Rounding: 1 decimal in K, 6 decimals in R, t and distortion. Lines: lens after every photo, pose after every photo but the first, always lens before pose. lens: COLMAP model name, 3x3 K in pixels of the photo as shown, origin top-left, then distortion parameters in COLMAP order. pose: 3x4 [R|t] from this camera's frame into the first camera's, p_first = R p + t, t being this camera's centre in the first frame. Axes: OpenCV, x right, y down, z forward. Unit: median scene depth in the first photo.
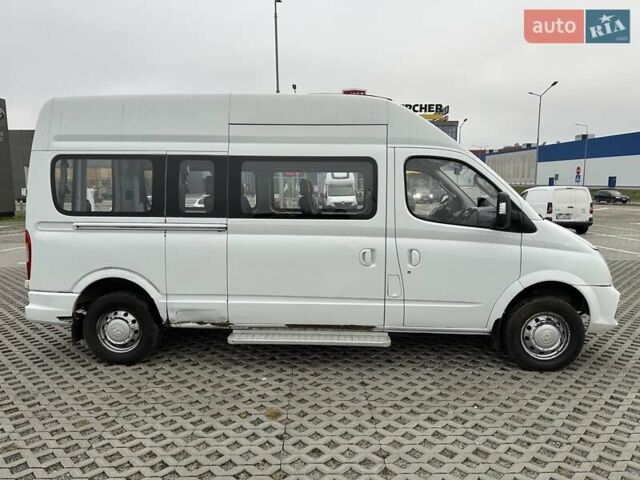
lens RADIAL K [[454.9, 0, 319.4], [0, 454.9, 244.7], [0, 0, 1]] dist [0.046614, -0.056233]
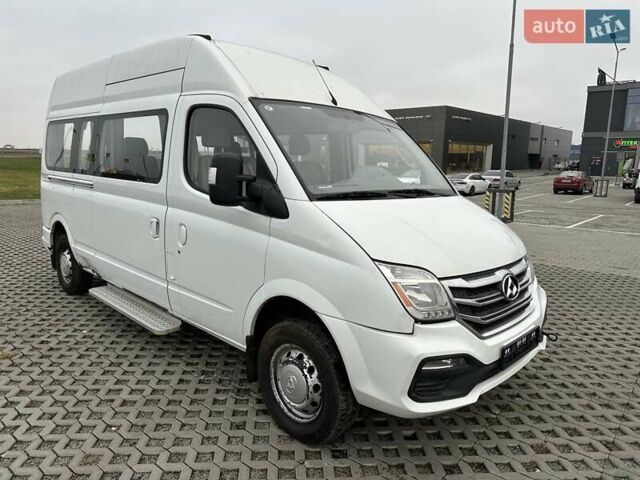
lens RADIAL K [[454.9, 0, 317.9], [0, 454.9, 244.5], [0, 0, 1]] dist [0.046614, -0.056233]
pose [[0.744283, 0.137737, -0.653507, 0.909895], [-0.105391, 0.990465, 0.088726, -0.050598], [0.659497, 0.002836, 0.751702, 0.552068]]
